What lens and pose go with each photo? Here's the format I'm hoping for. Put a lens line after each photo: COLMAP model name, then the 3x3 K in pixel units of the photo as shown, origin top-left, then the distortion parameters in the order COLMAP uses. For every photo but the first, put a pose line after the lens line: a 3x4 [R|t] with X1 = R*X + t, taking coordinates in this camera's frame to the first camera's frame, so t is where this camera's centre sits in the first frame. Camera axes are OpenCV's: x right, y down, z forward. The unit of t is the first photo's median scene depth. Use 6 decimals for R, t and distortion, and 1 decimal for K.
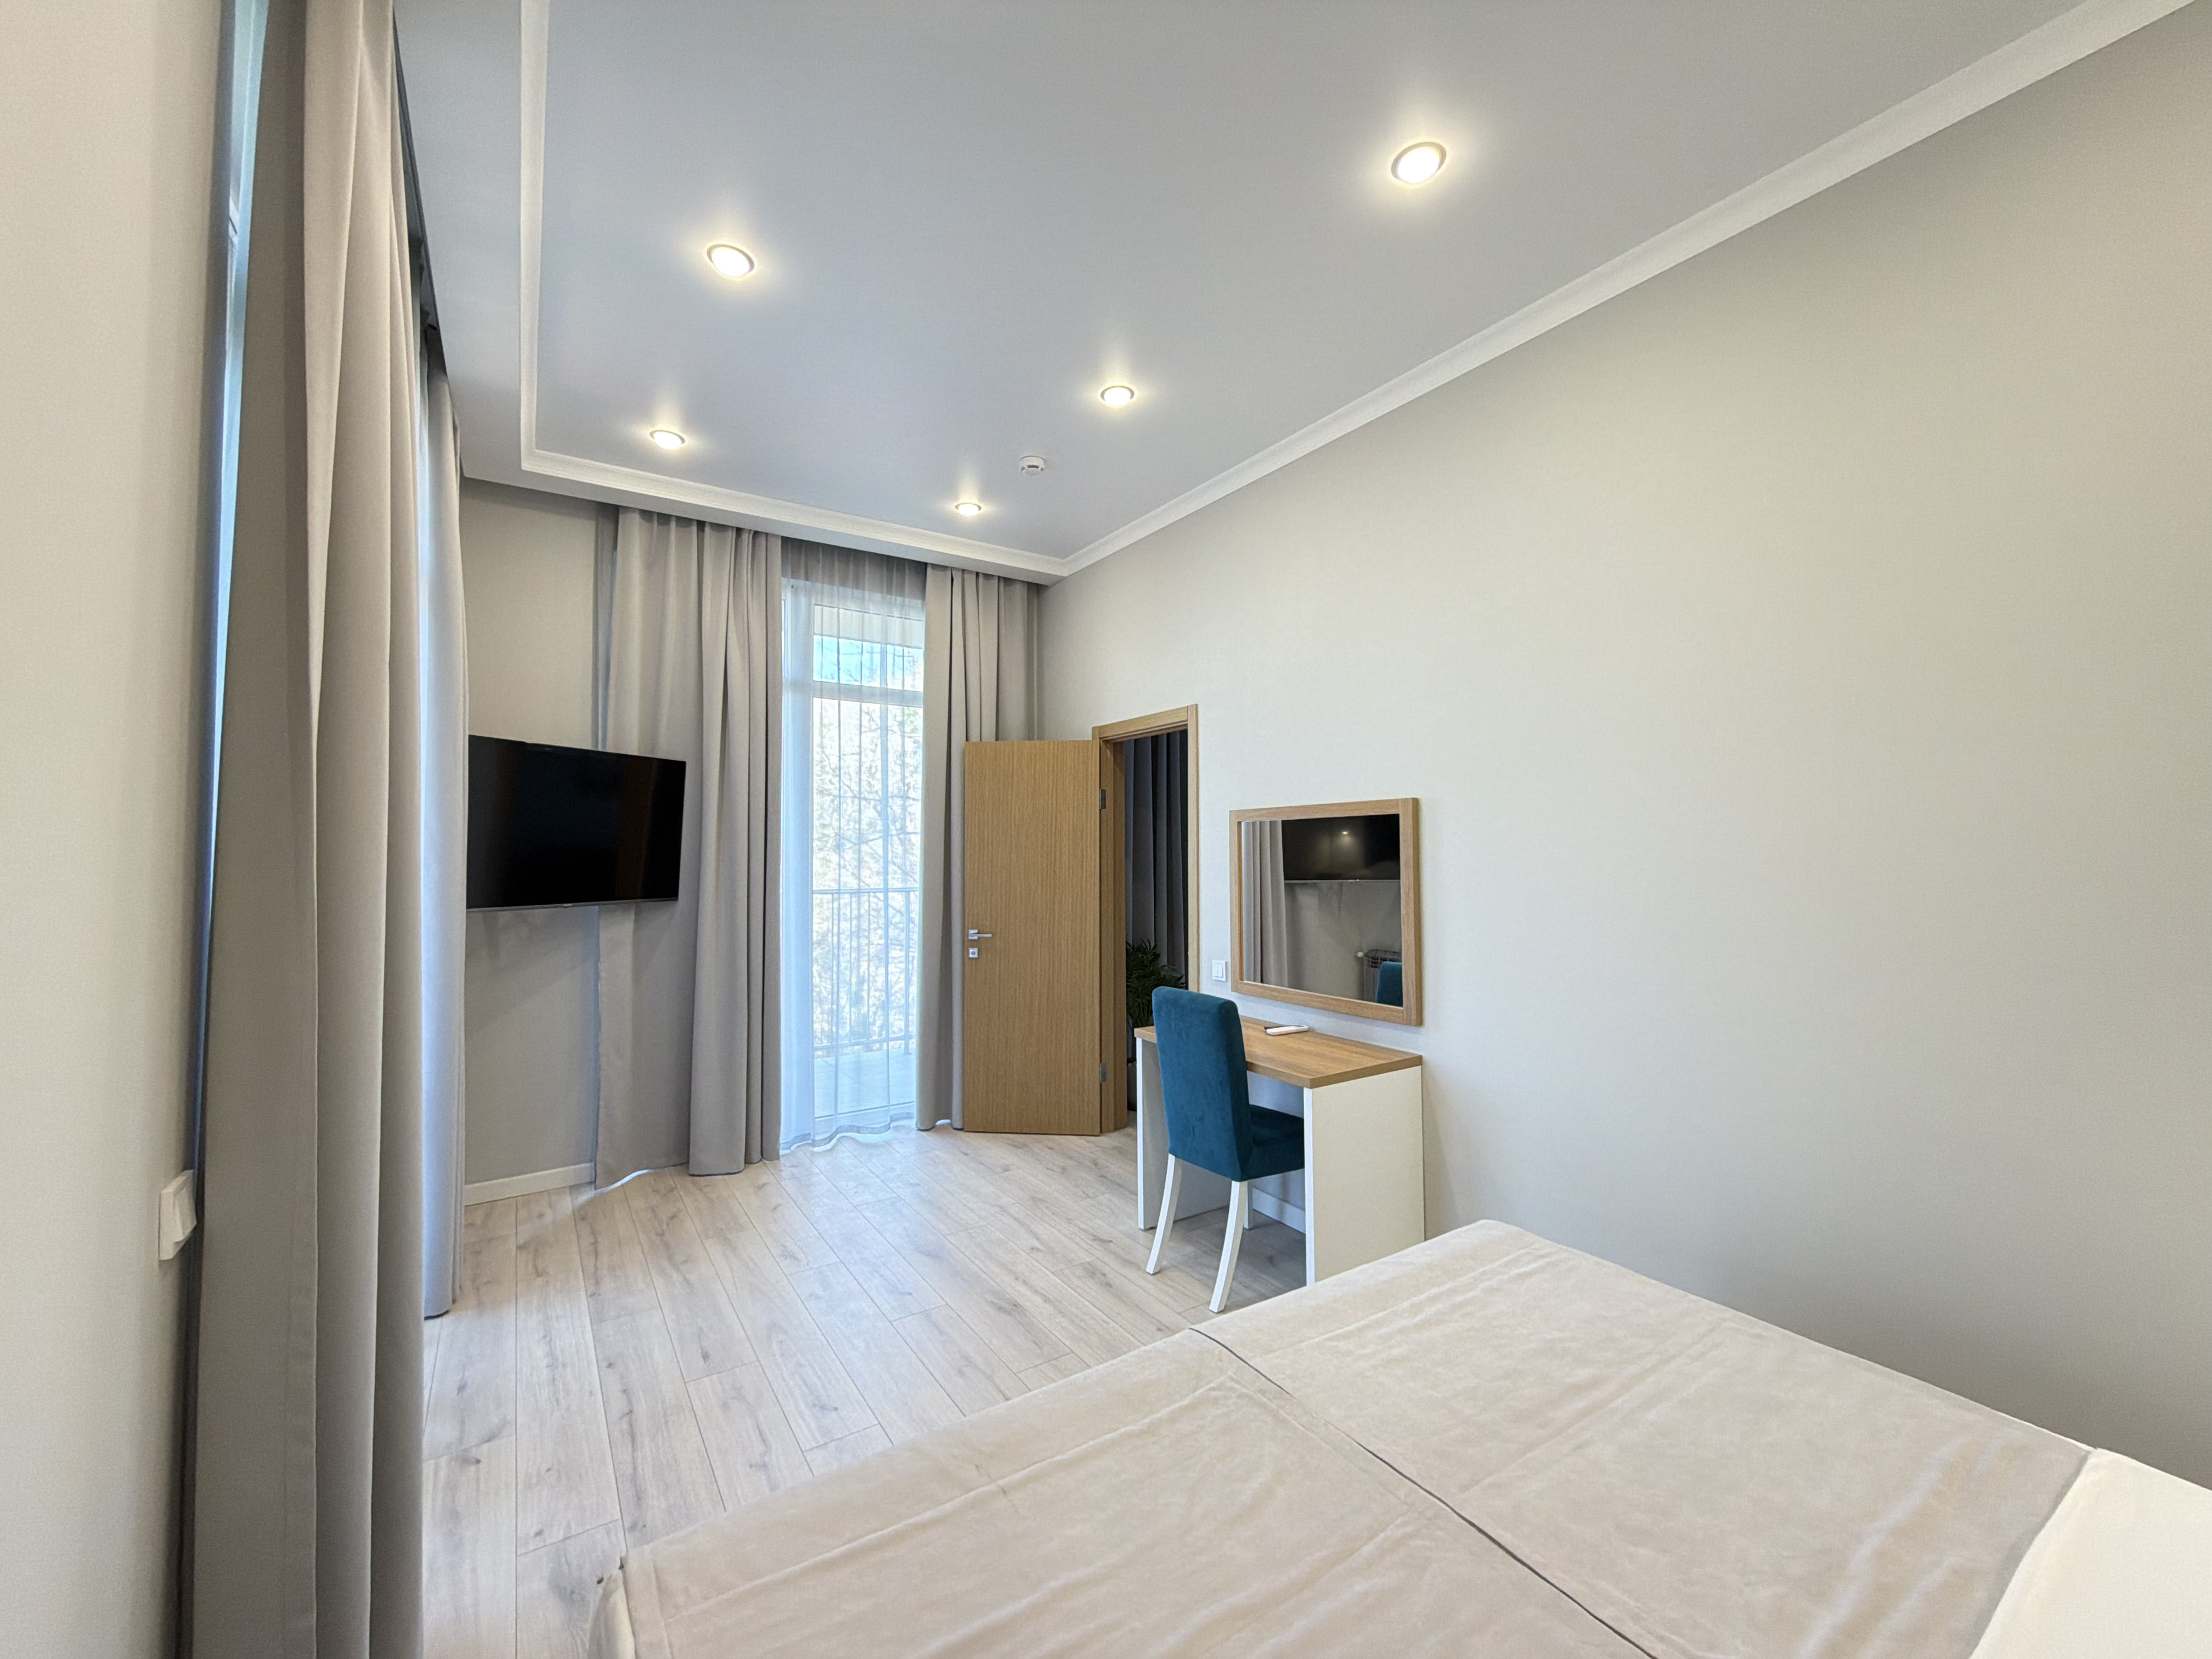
lens RADIAL K [[883.4, 0, 1098.3], [0, 883.4, 828.6], [0, 0, 1]] dist [-0.000596, -0.000037]
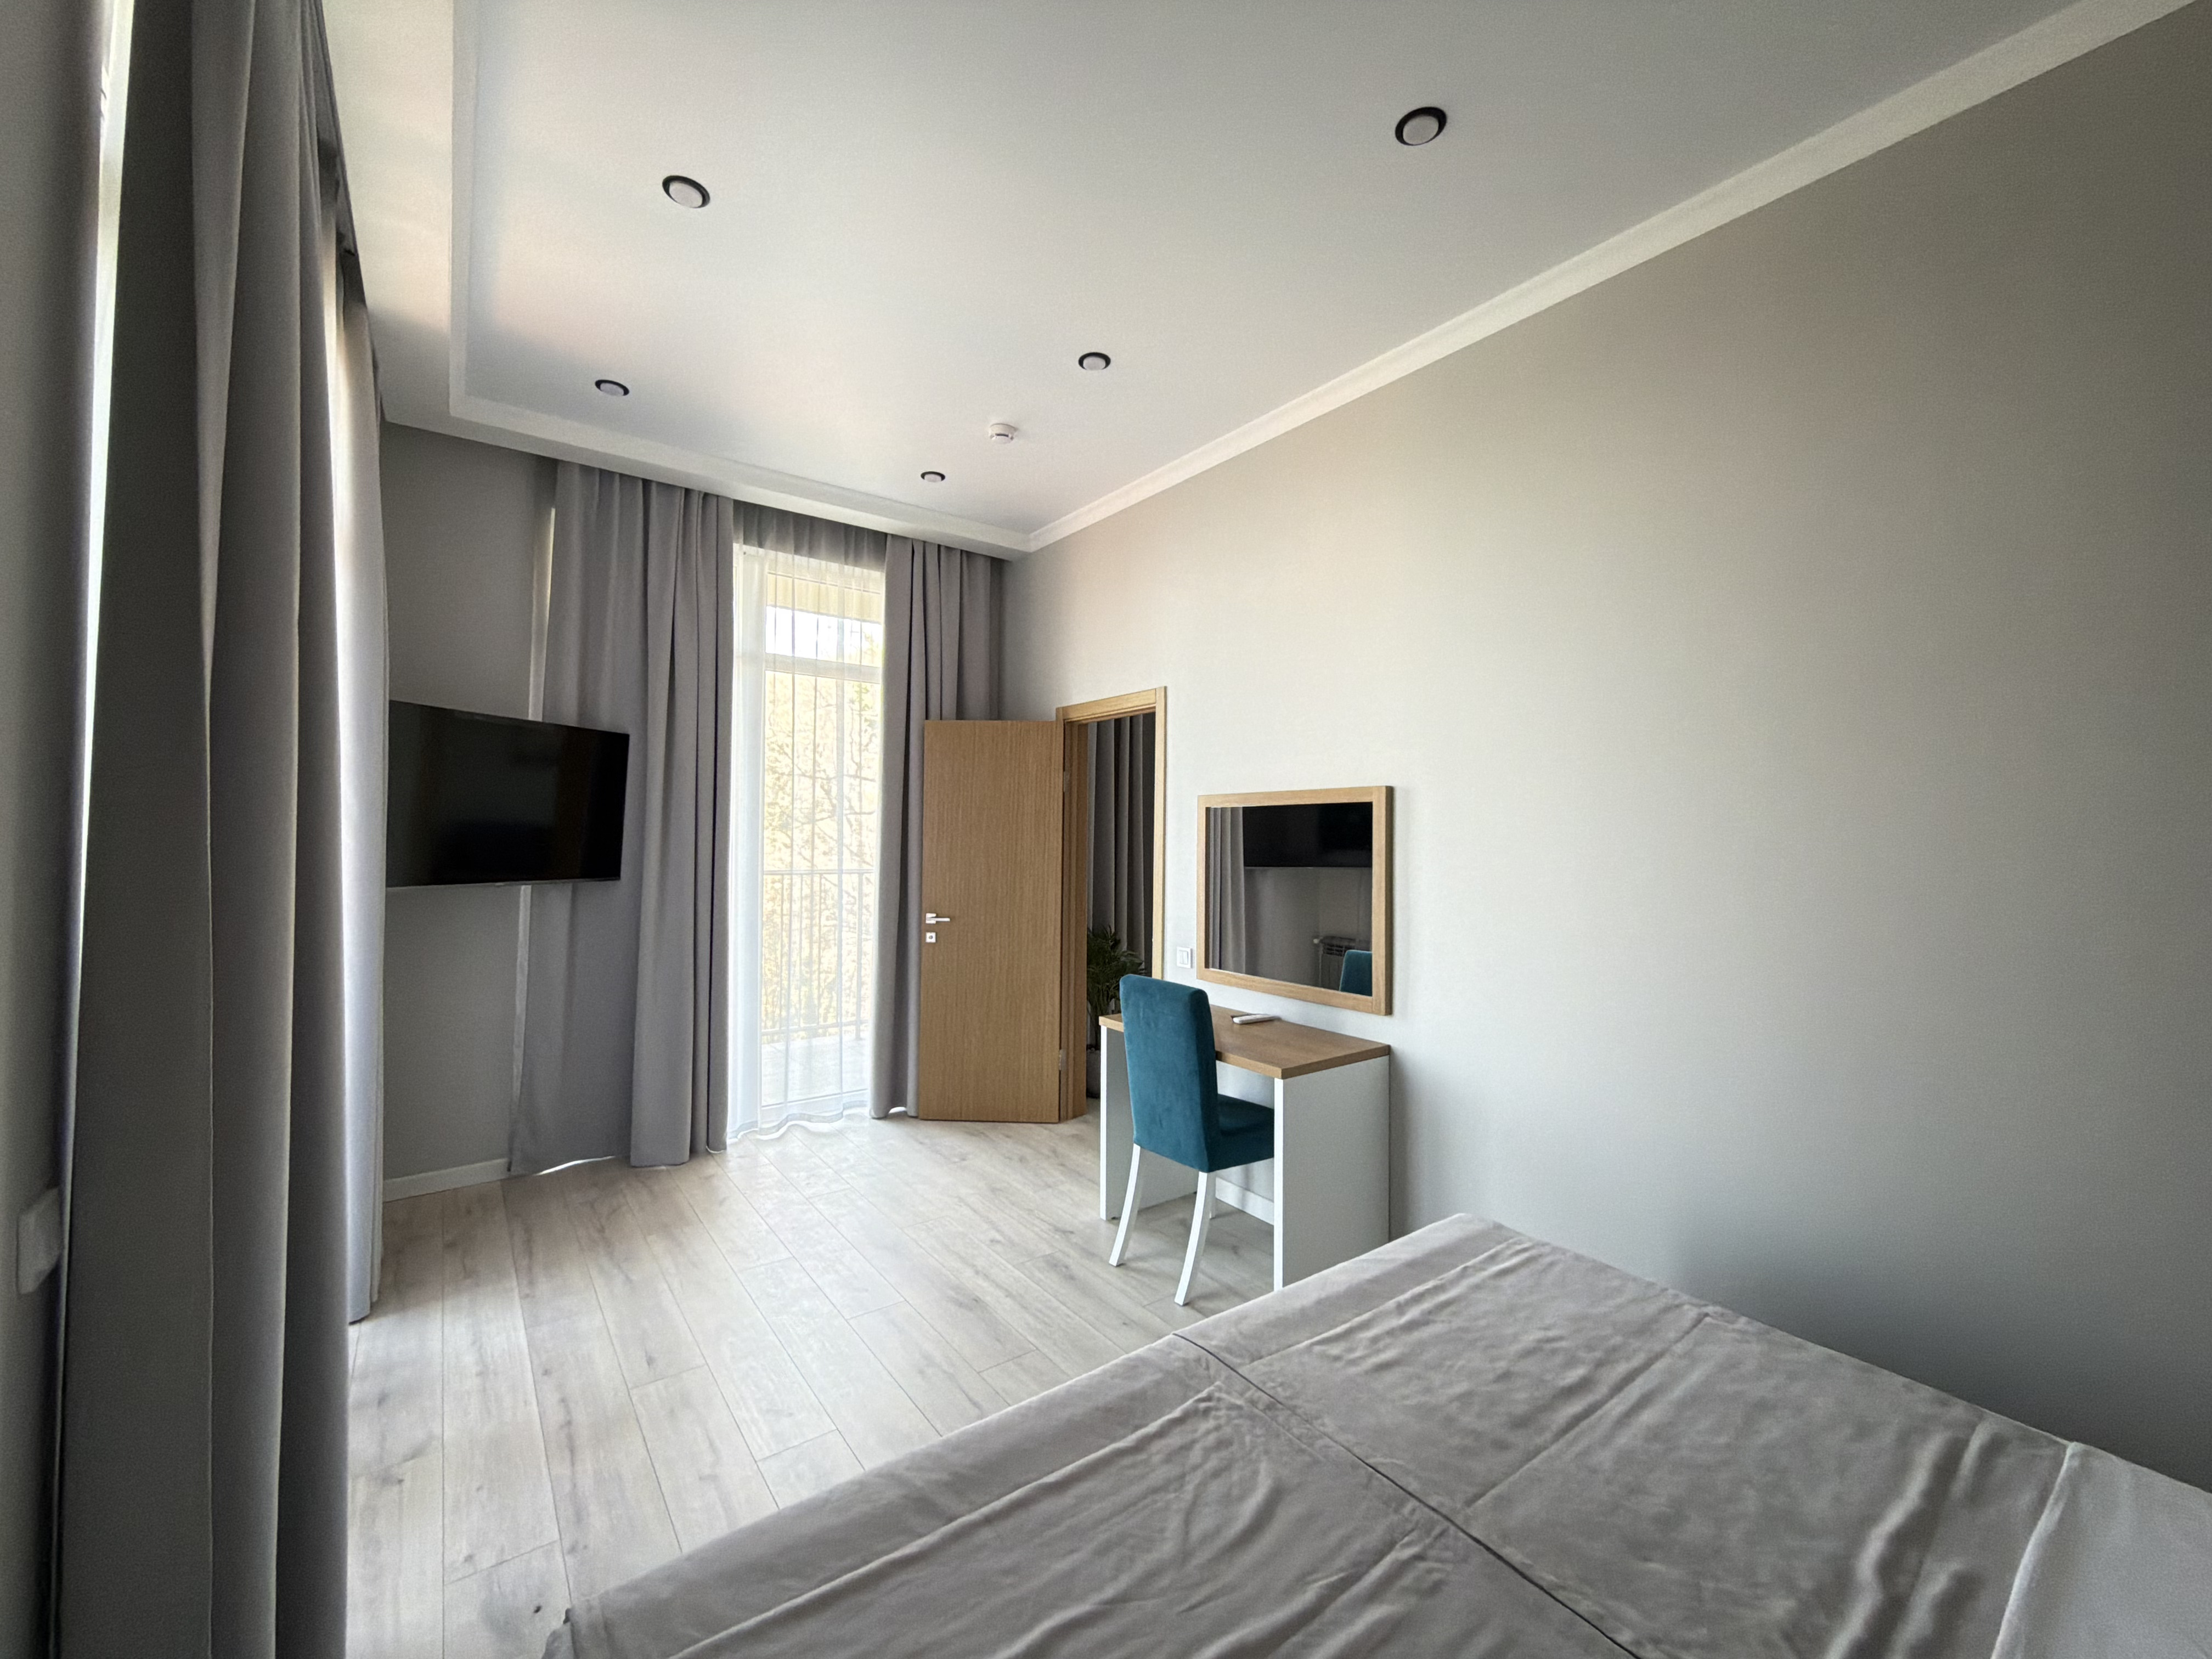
lens RADIAL K [[883.4, 0, 1098.3], [0, 883.4, 828.6], [0, 0, 1]] dist [-0.000596, -0.000037]
pose [[0.998316, 0.014275, 0.056220, -0.019829], [-0.015313, 0.999719, 0.018076, 0.000068], [-0.055946, -0.018907, 0.998255, 0.027862]]
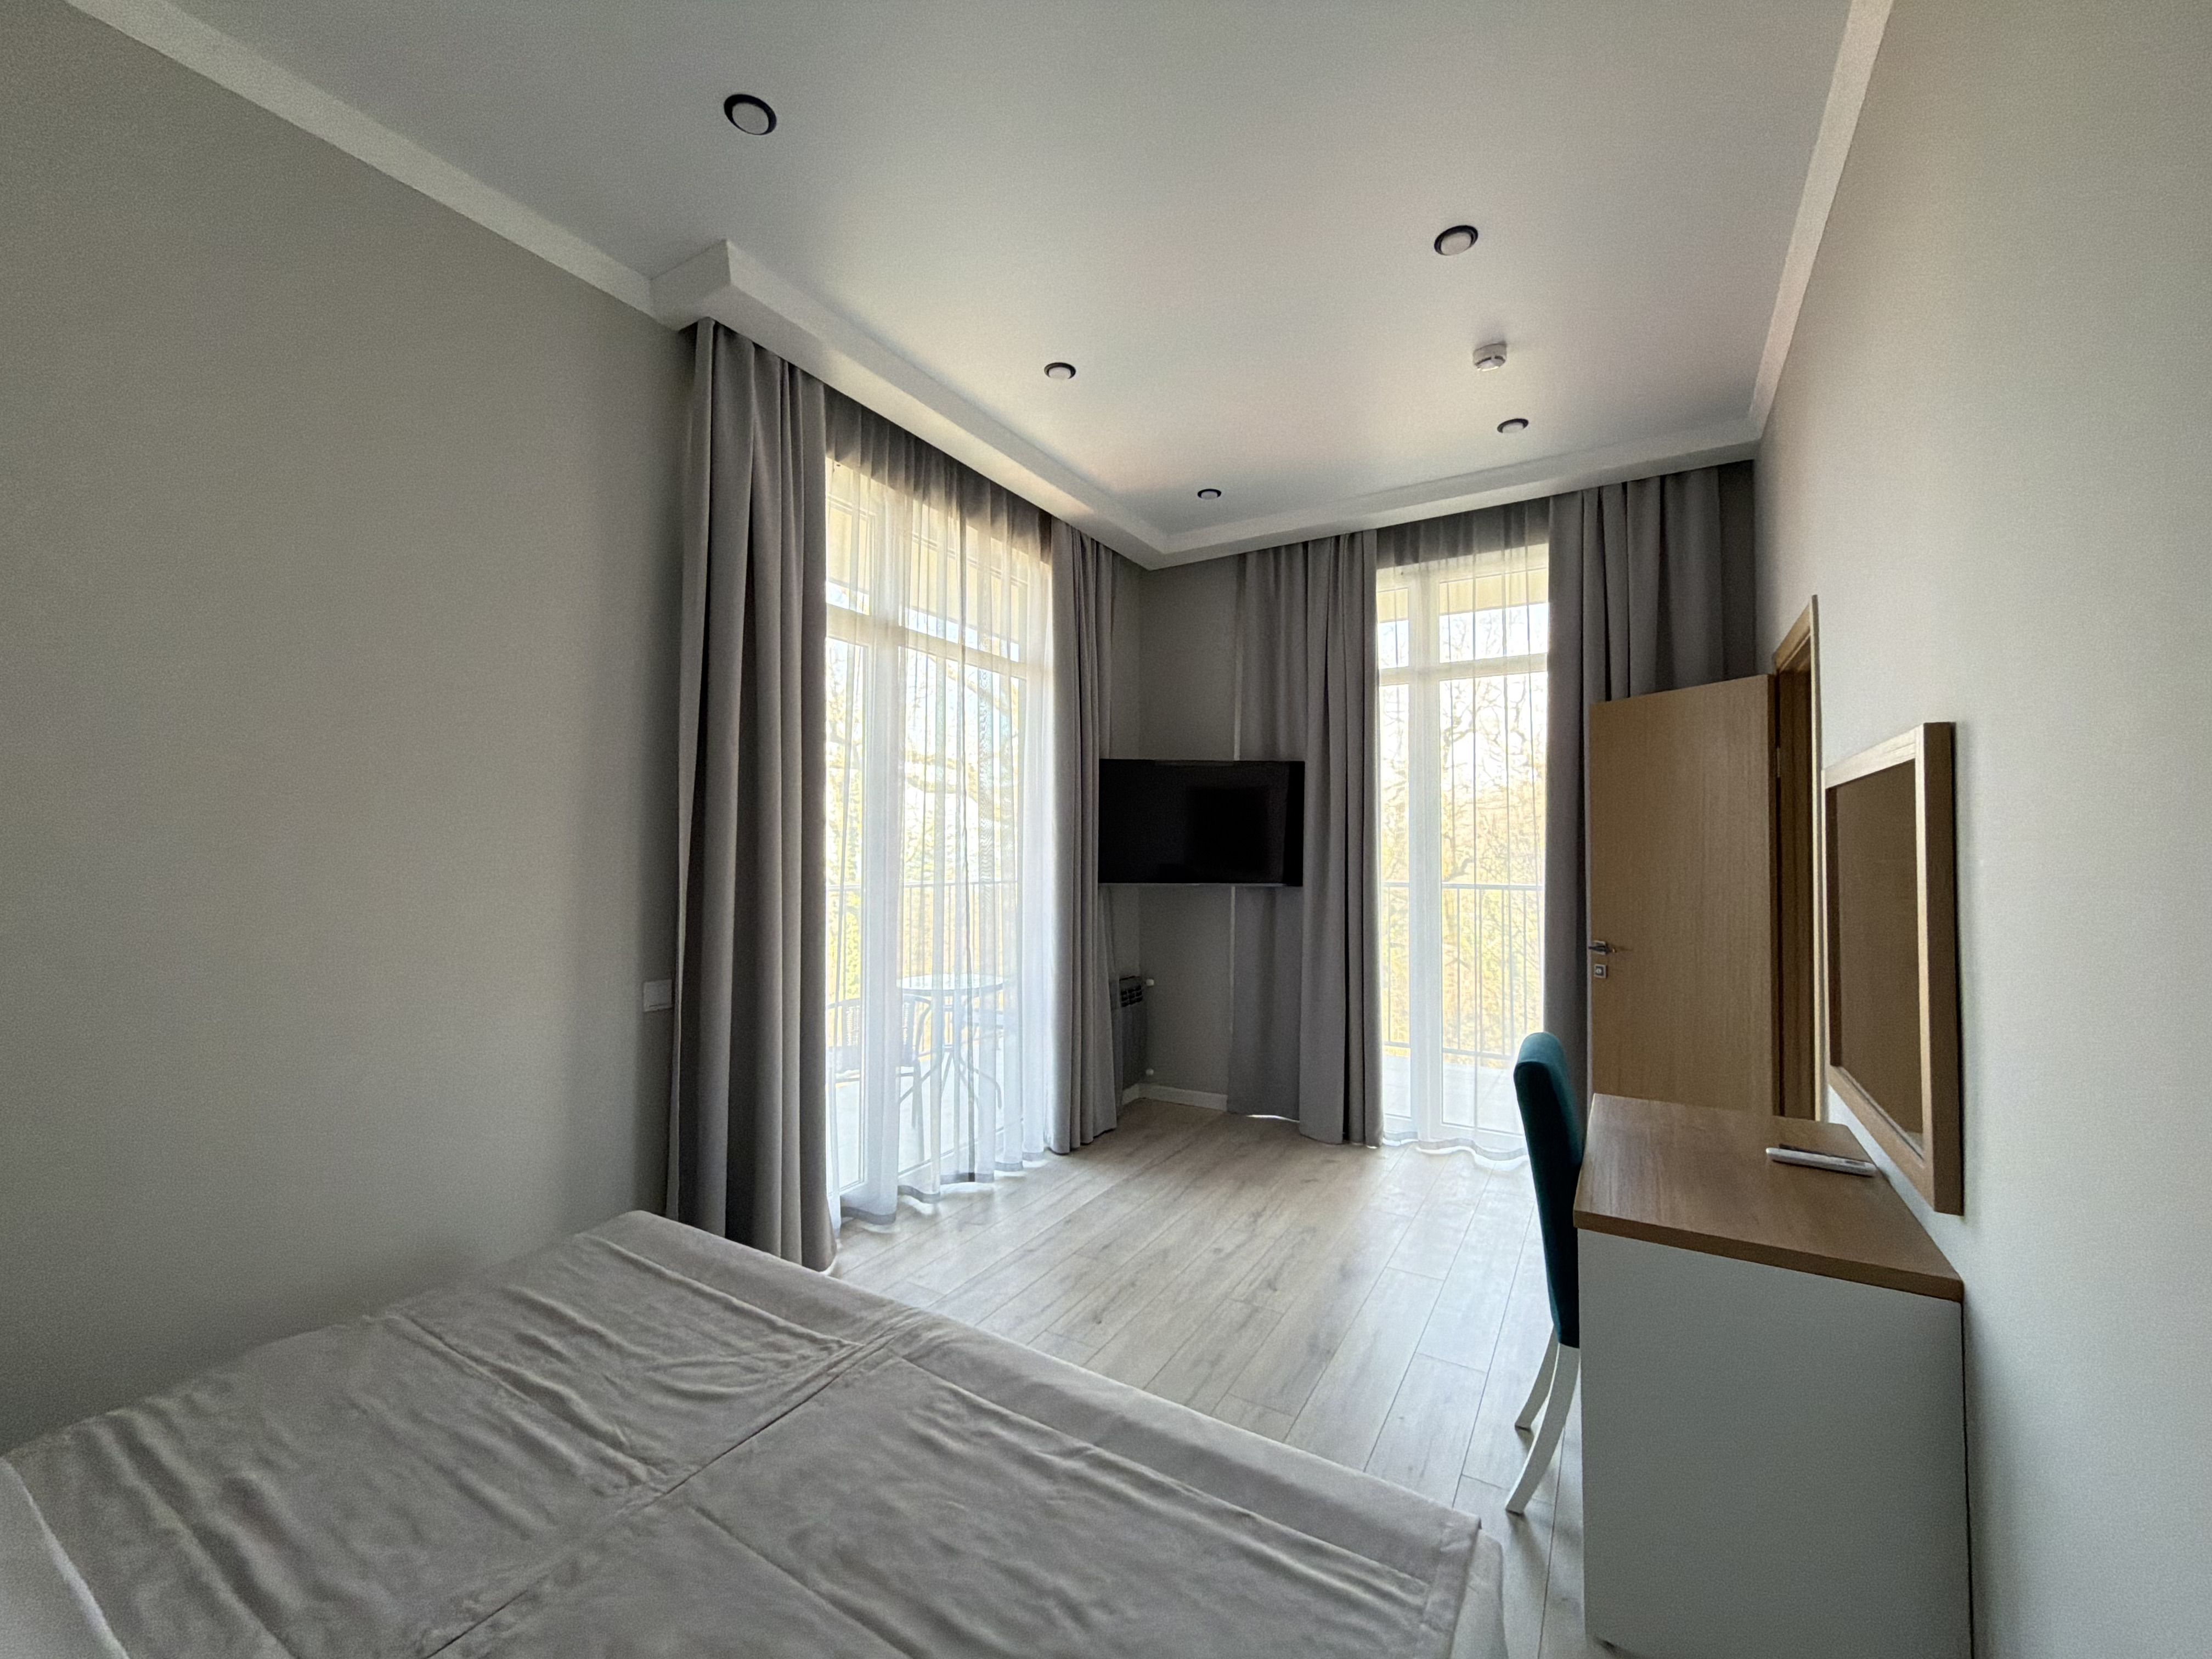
lens RADIAL K [[883.4, 0, 1098.3], [0, 883.4, 828.6], [0, 0, 1]] dist [-0.000596, -0.000037]
pose [[0.427334, -0.016087, -0.903951, 0.550094], [0.021320, 0.999743, -0.007713, 0.014351], [0.903842, -0.015976, 0.427567, 0.374179]]
